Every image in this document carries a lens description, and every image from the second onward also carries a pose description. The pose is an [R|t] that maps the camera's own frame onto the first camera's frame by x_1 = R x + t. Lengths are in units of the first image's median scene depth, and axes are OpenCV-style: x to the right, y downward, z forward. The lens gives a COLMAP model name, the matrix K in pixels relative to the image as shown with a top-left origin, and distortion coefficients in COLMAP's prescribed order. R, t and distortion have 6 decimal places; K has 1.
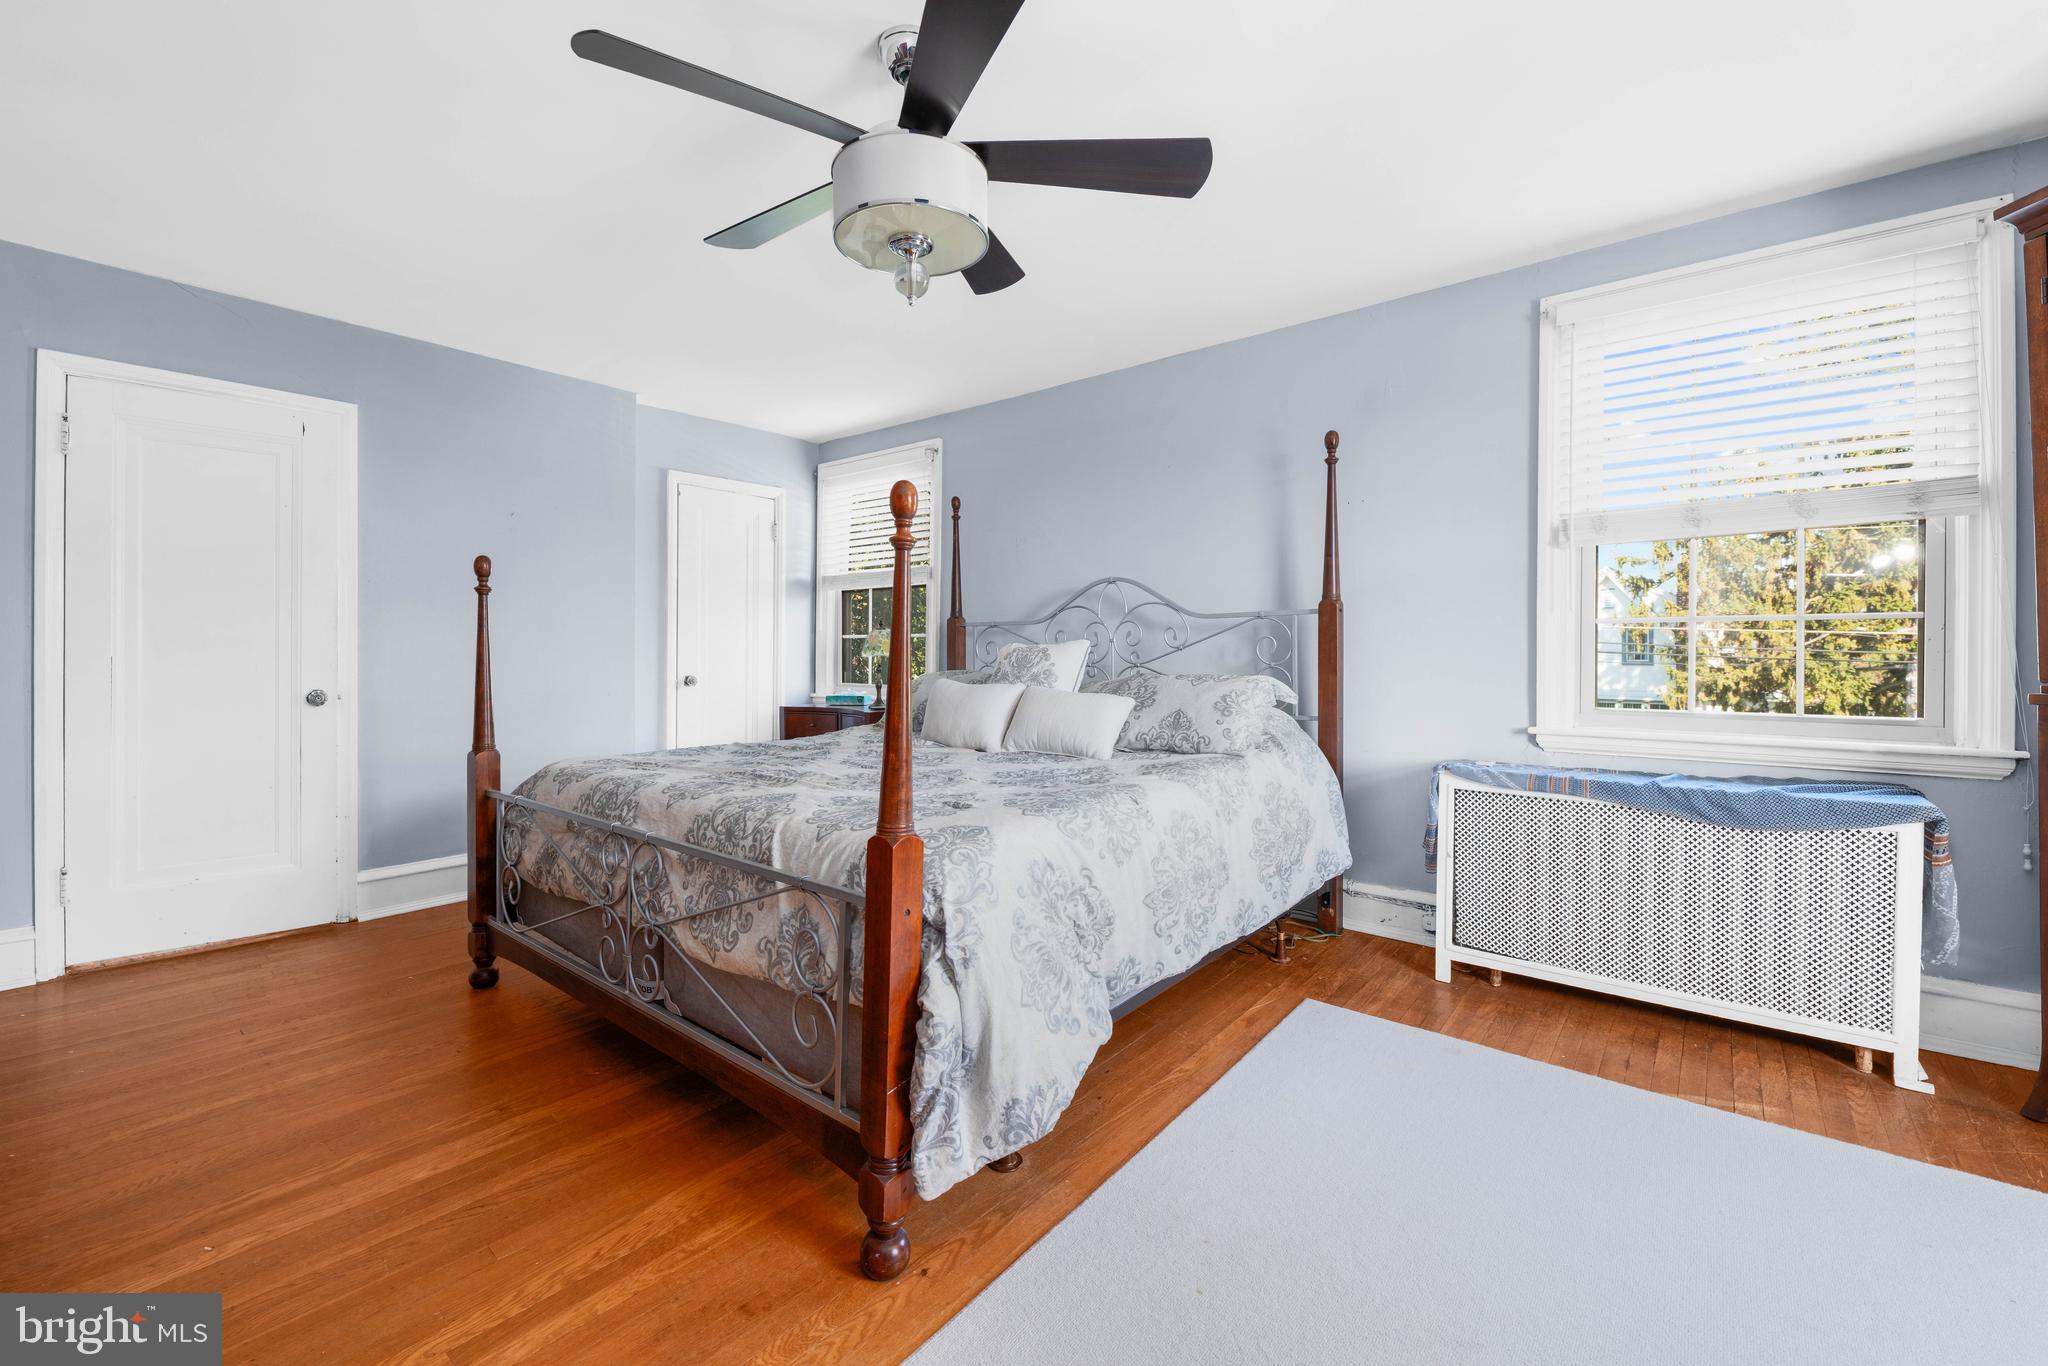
lens RADIAL K [[832.2, 0, 1022.9], [0, 832.2, 659.3], [0, 0, 1]] dist [0.004032, -0.000241]
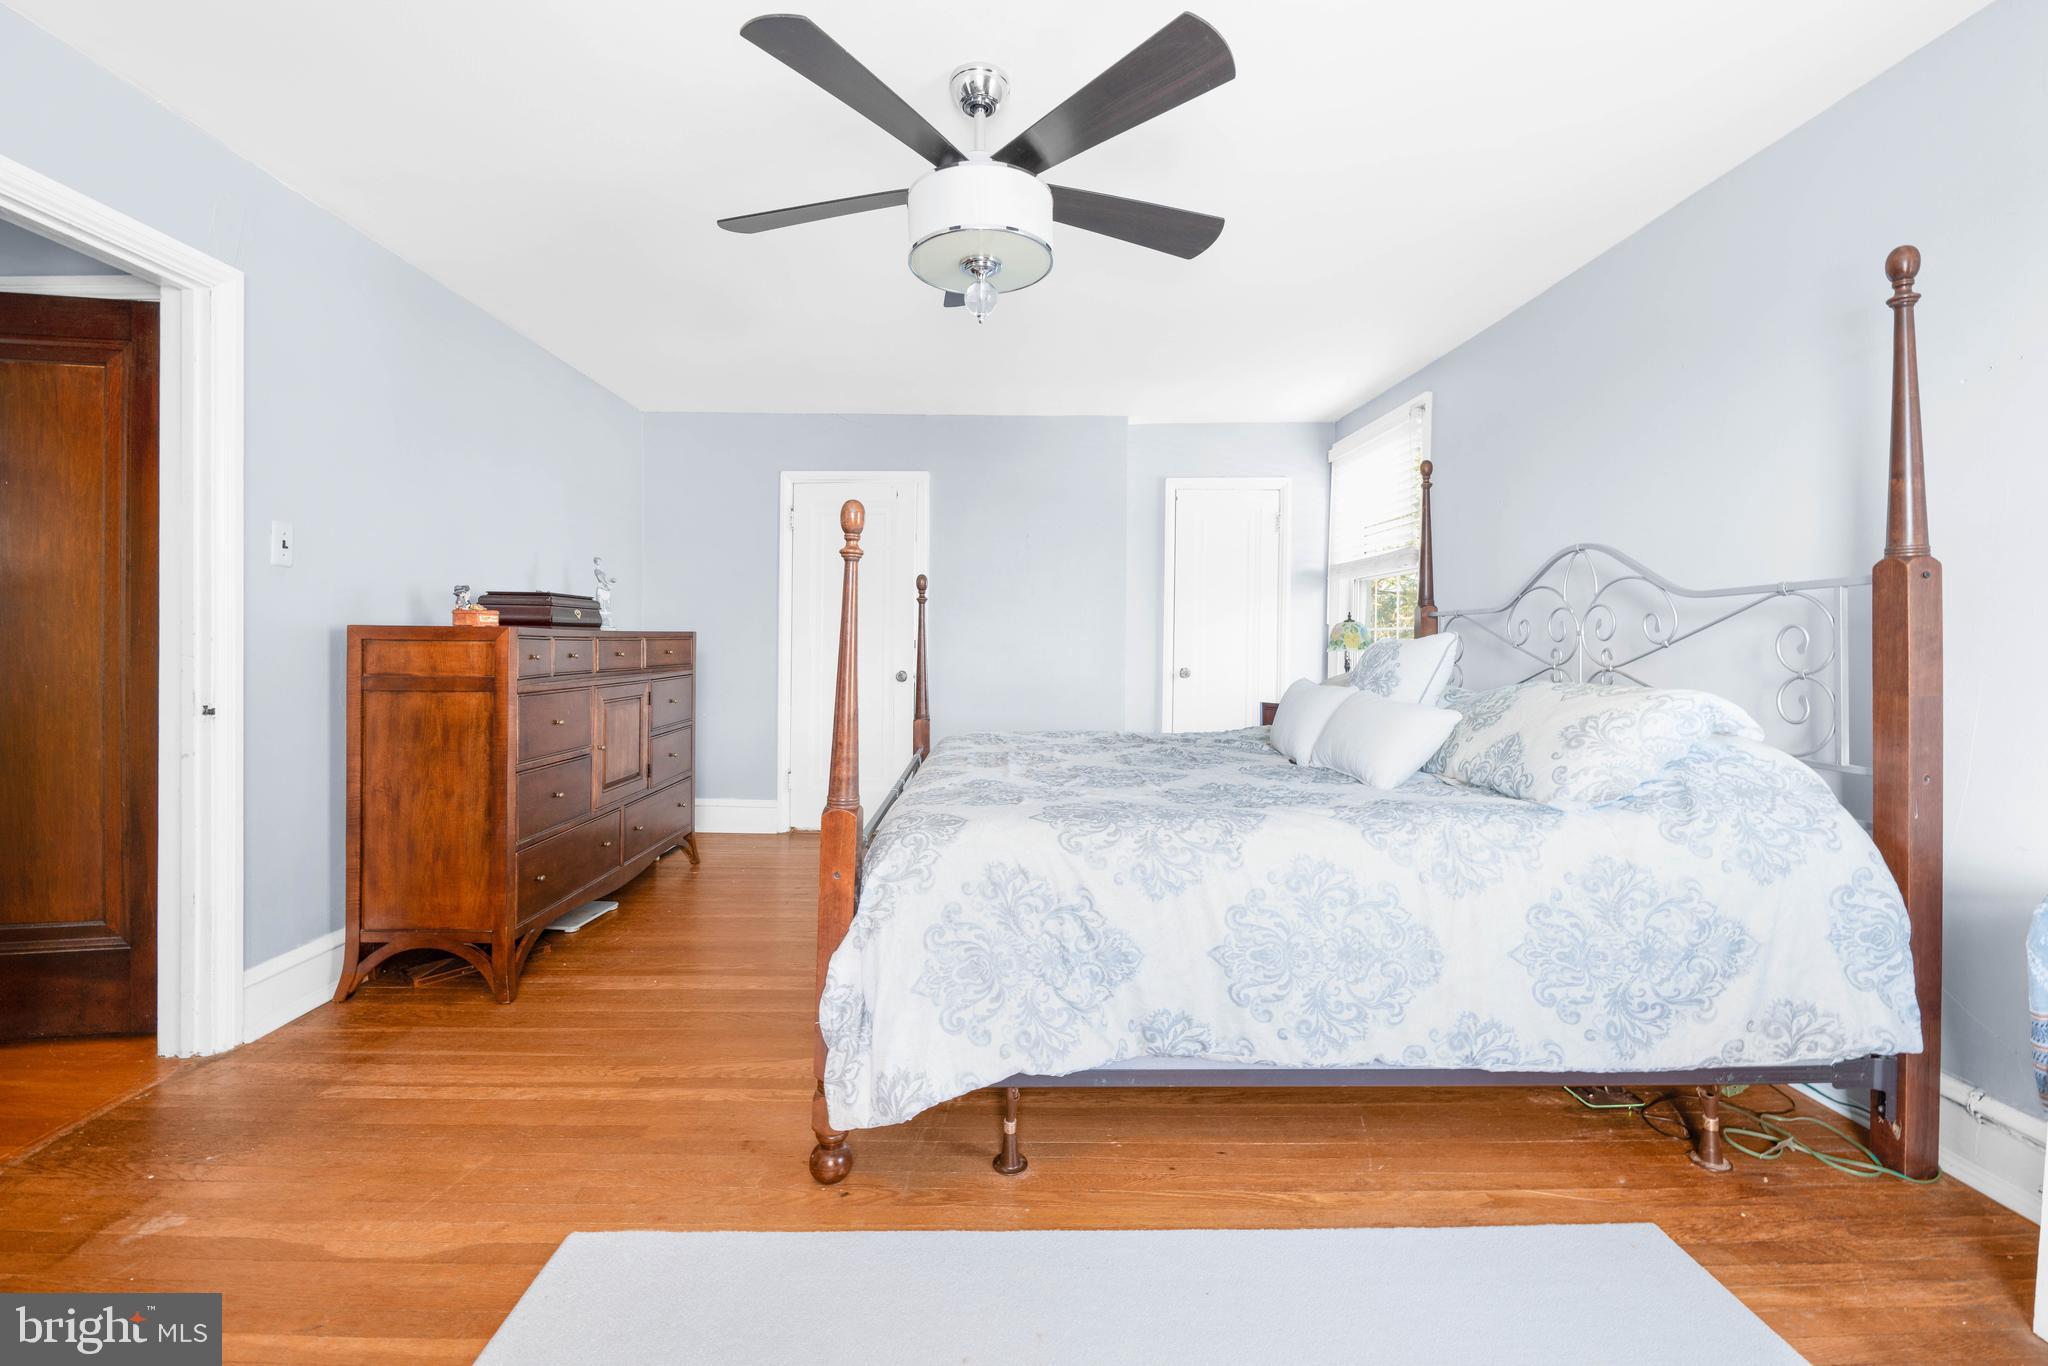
lens RADIAL K [[850.8, 0, 1020.1], [0, 850.8, 648.9], [0, 0, 1]] dist [0.007886, -0.006501]
pose [[0.639131, 0.008238, -0.769054, 0.510981], [-0.011000, 0.999938, 0.001570, -0.007420], [0.769019, 0.007456, 0.639182, 0.241017]]
